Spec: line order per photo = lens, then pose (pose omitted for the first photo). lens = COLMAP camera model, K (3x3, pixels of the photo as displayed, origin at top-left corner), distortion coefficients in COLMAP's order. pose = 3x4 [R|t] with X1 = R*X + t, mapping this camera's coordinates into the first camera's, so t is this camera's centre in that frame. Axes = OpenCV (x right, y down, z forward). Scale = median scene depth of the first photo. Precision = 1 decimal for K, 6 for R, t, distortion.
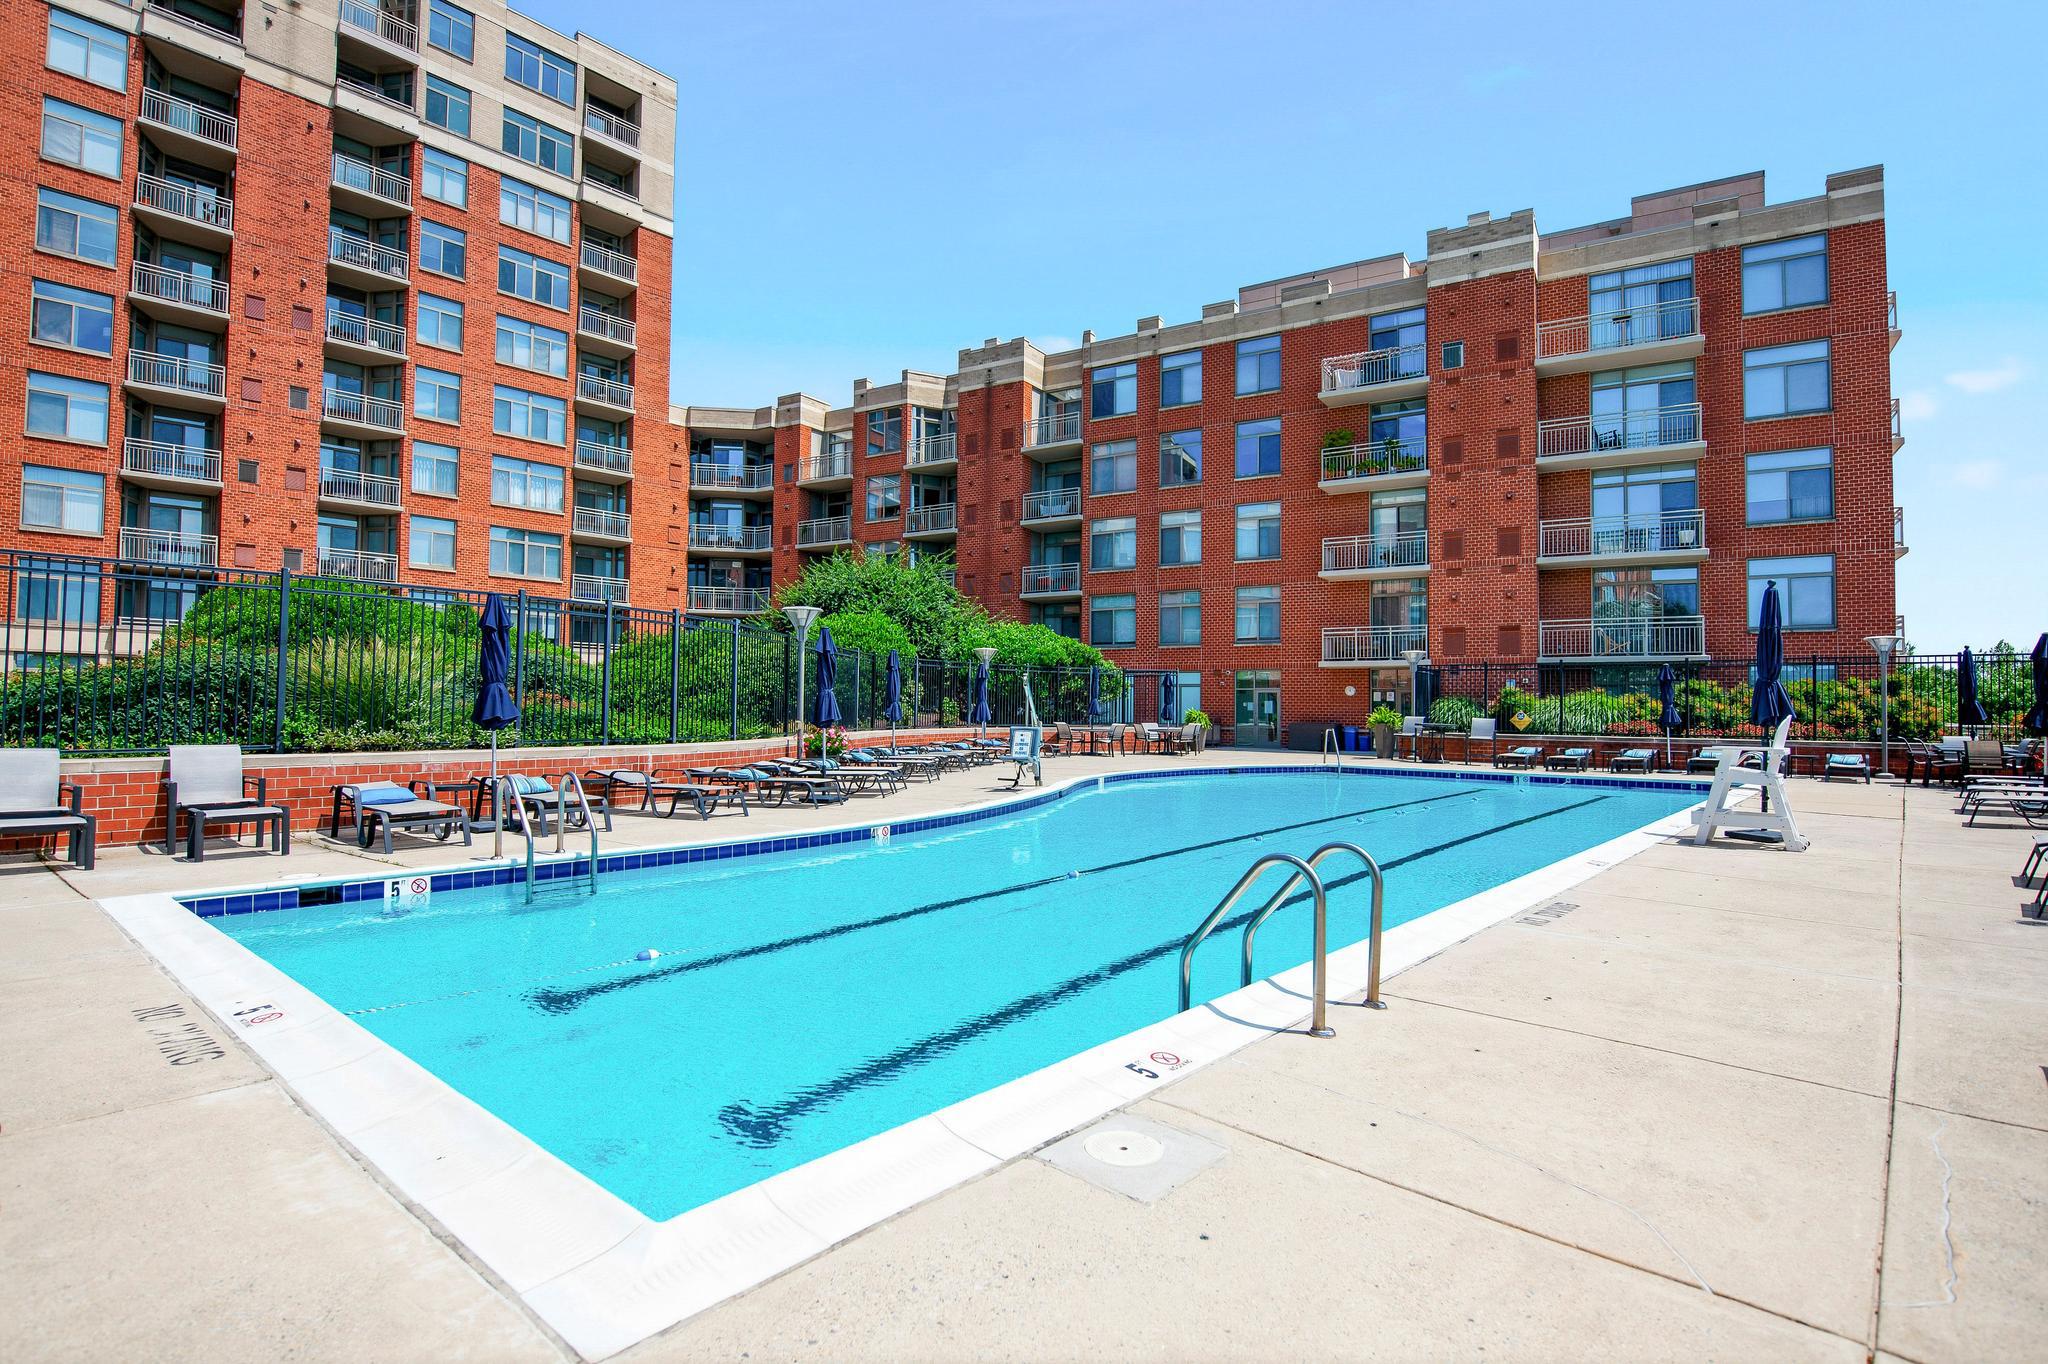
lens RADIAL K [[1038.9, 0, 1025.9], [0, 1038.9, 680.8], [0, 0, 1]] dist [-0.002394, -0.000349]
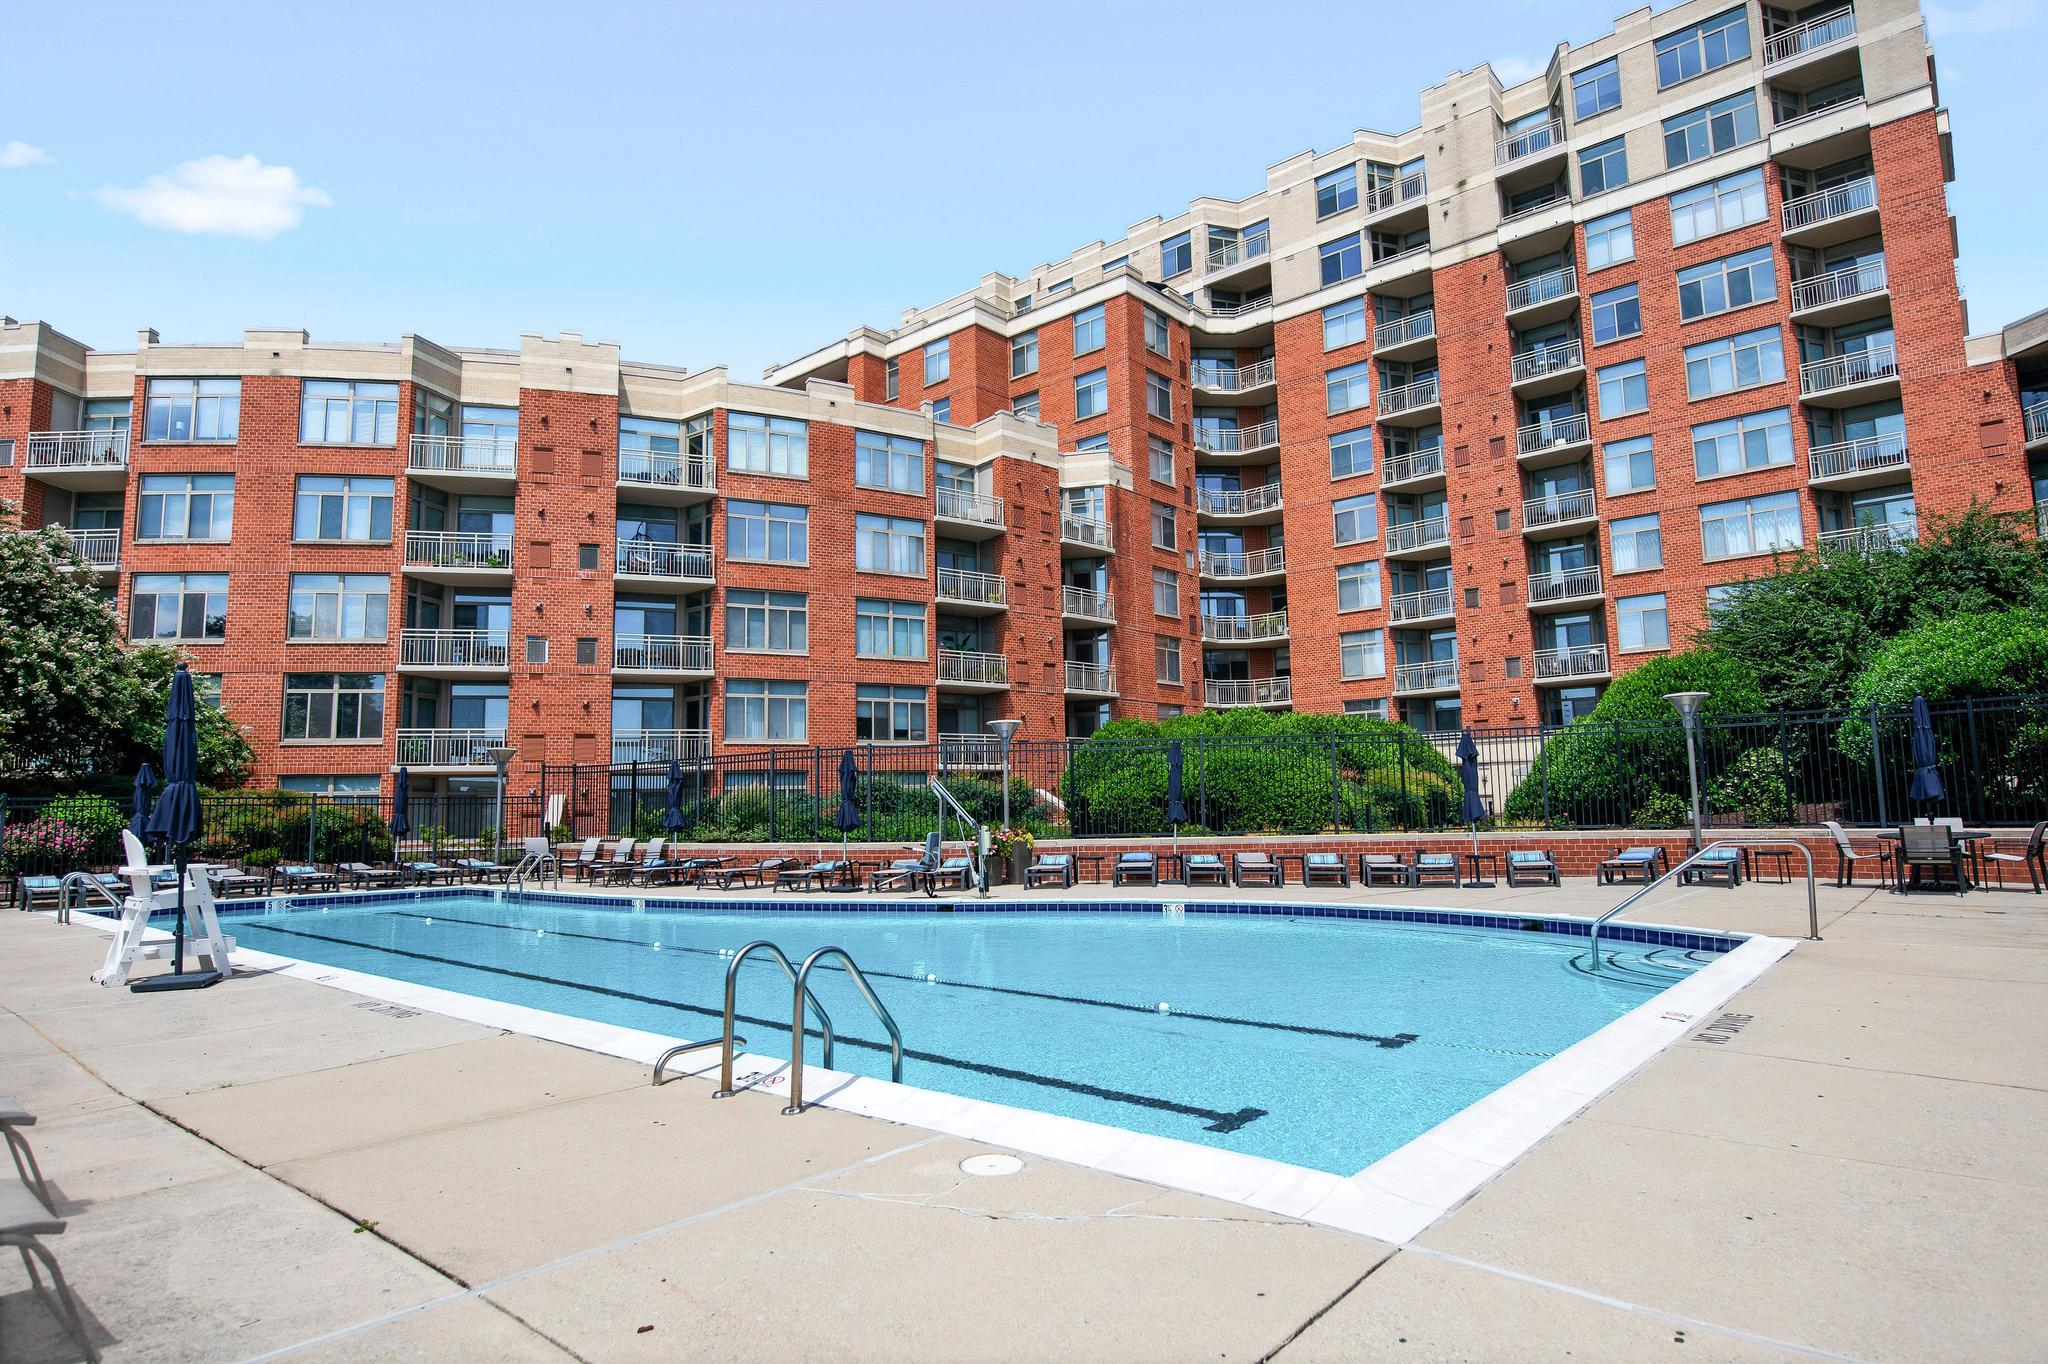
lens RADIAL K [[1174.2, 0, 1024.9], [0, 1174.2, 679.3], [0, 0, 1]] dist [-0.004885, -0.001273]
pose [[-0.010851, -0.121574, -0.992523, 0.464669], [0.049644, 0.991292, -0.121966, 0.017286], [0.998708, -0.050596, -0.004721, 0.456092]]
